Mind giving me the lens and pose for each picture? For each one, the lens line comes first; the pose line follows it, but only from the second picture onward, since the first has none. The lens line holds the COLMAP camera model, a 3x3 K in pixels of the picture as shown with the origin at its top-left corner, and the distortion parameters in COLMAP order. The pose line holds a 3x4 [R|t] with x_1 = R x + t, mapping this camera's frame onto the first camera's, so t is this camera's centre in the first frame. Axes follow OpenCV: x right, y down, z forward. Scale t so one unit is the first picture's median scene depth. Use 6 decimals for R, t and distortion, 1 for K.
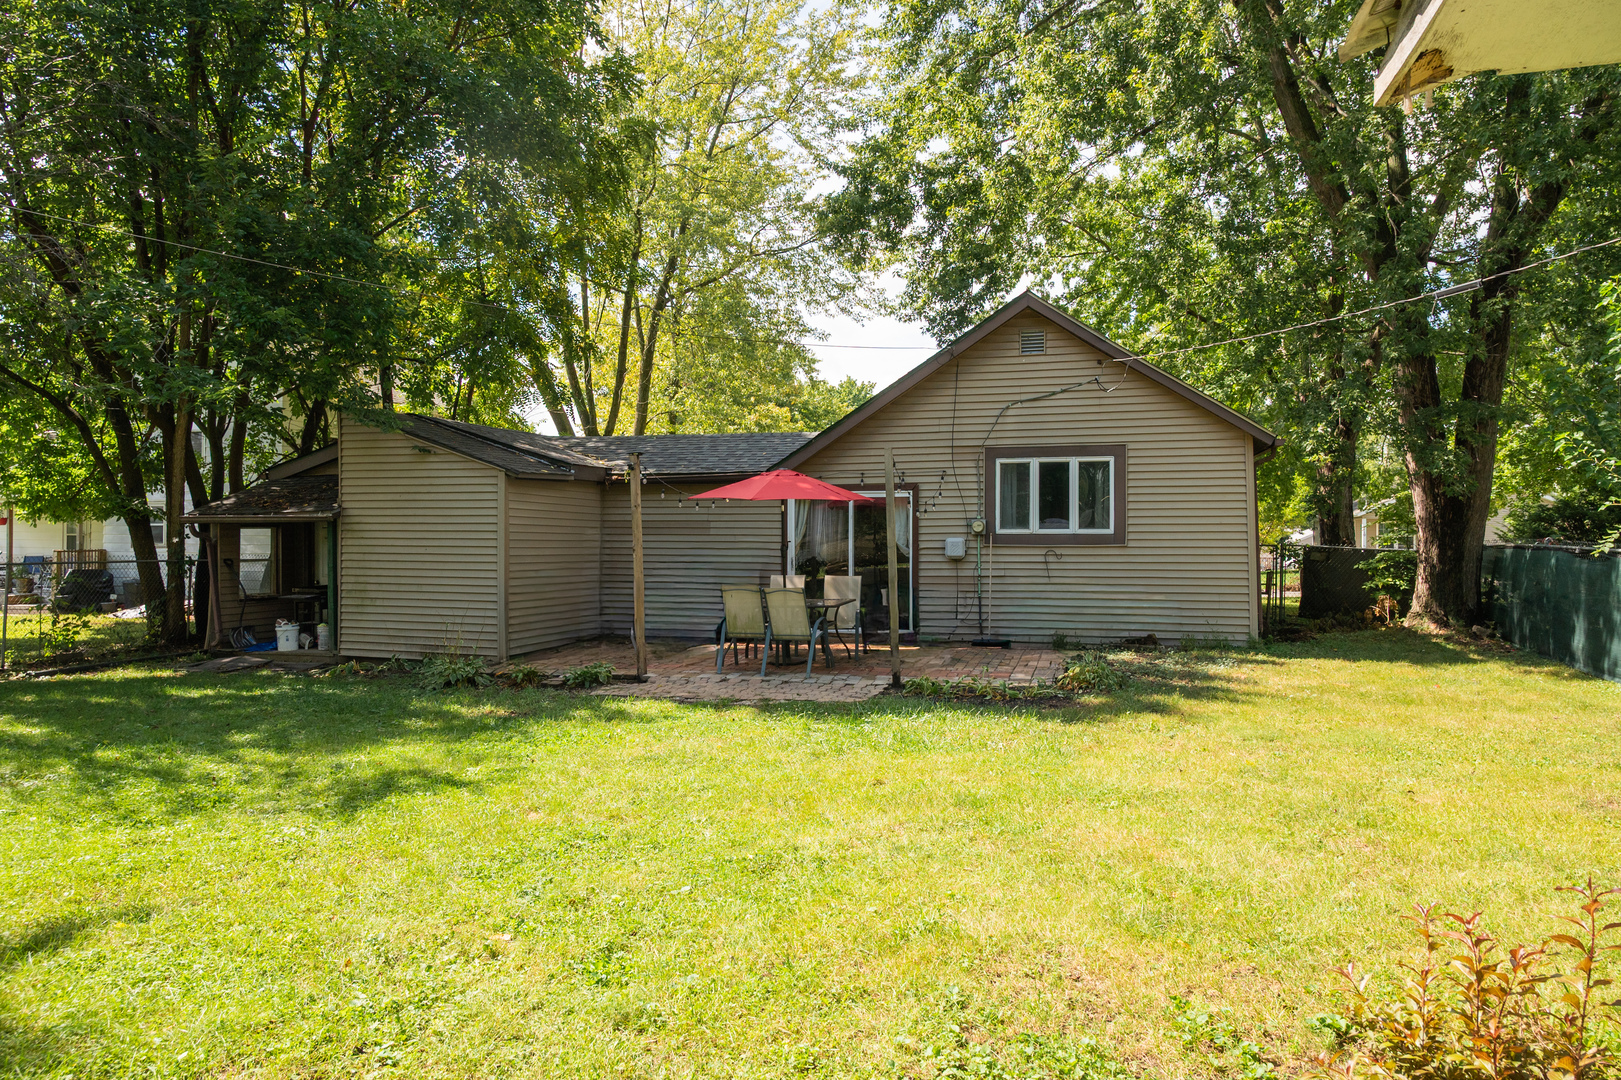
lens RADIAL K [[1094.2, 0, 810.5], [0, 1094.2, 540.0], [0, 0, 1]] dist [-0.004040, 0.001140]
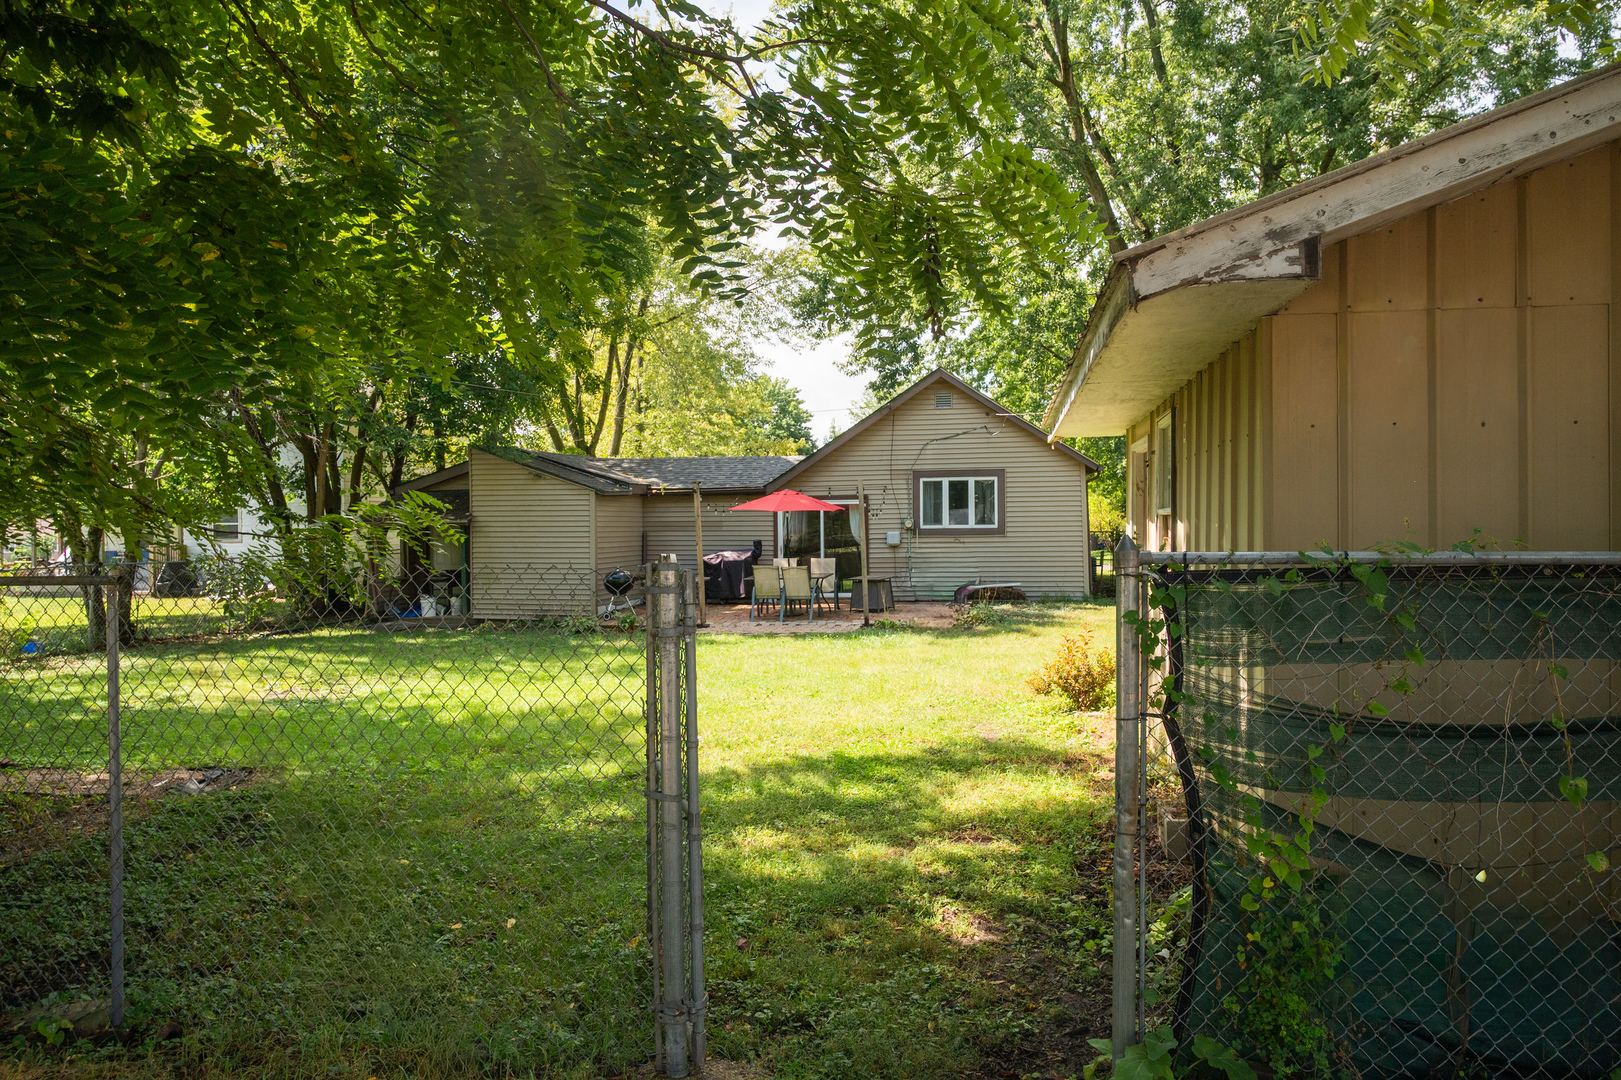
lens RADIAL K [[1094.2, 0, 810.5], [0, 1094.2, 540.0], [0, 0, 1]] dist [-0.004040, 0.001140]
pose [[0.995645, -0.012509, 0.092377, -0.118945], [0.010851, 0.999771, 0.018431, -0.019412], [-0.092587, -0.017349, 0.995553, -0.476905]]
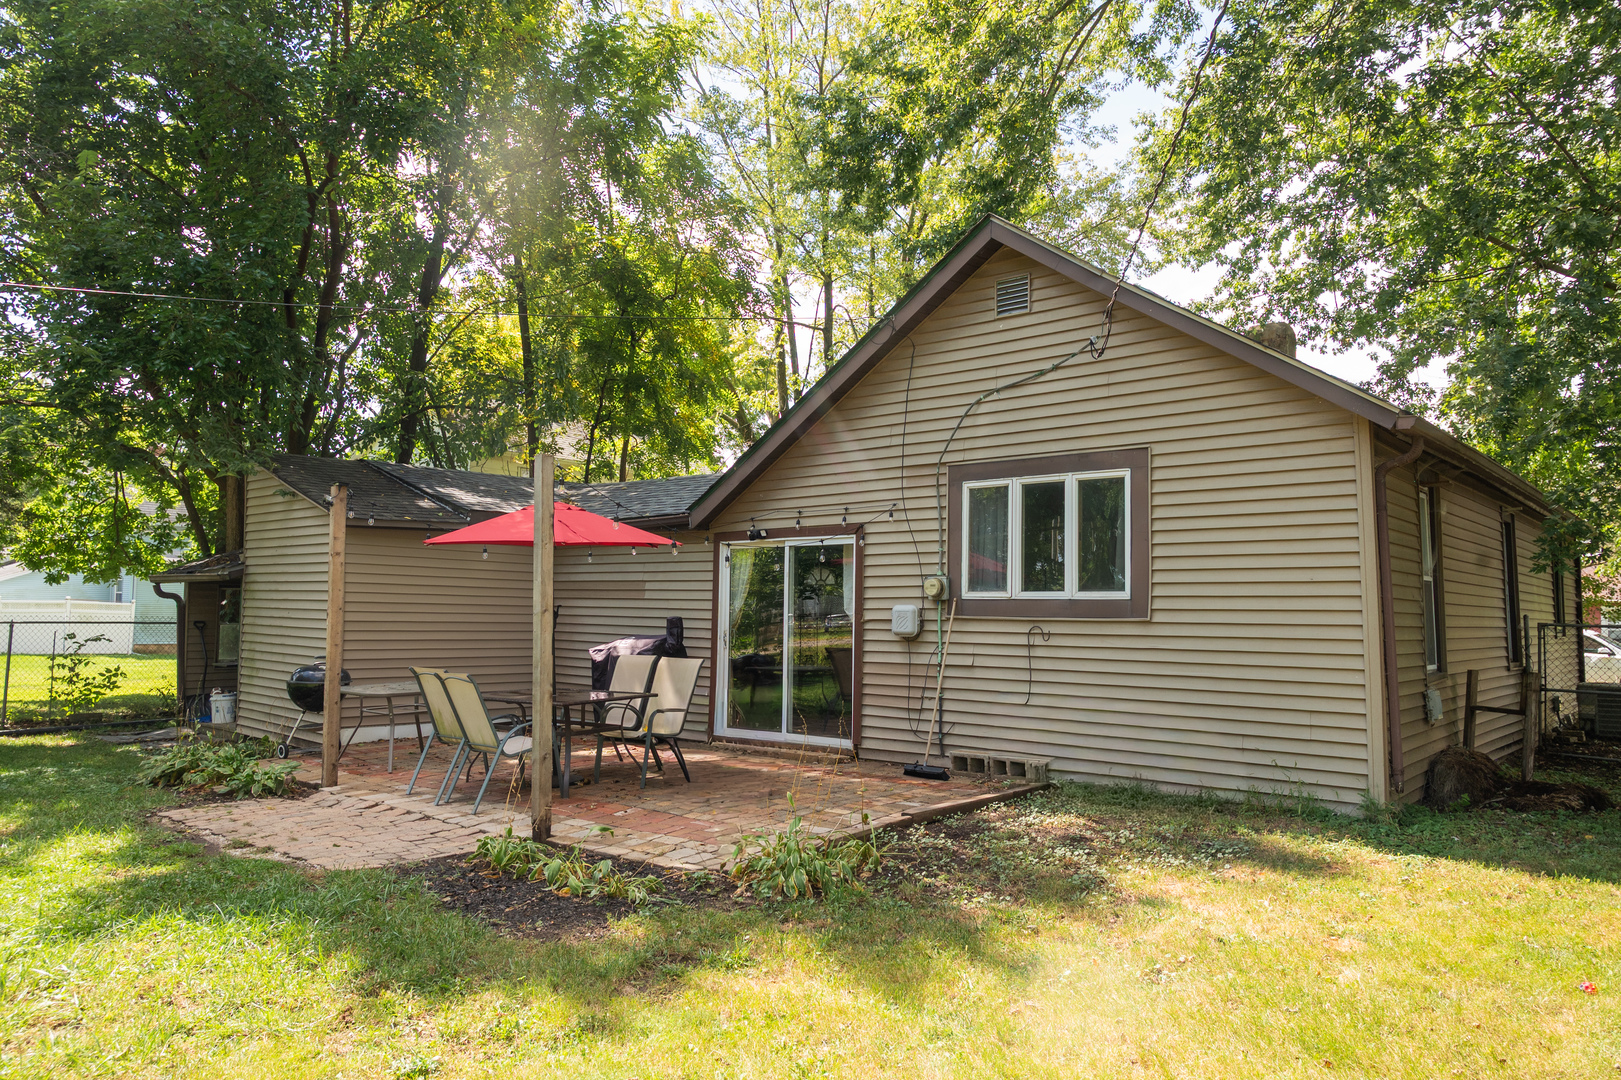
lens RADIAL K [[1094.2, 0, 810.5], [0, 1094.2, 540.0], [0, 0, 1]] dist [-0.004040, 0.001140]
pose [[0.907646, -0.017324, -0.419380, 0.360363], [-0.010801, 0.997853, -0.064596, 0.002129], [0.419599, 0.063160, 0.905510, 0.386588]]
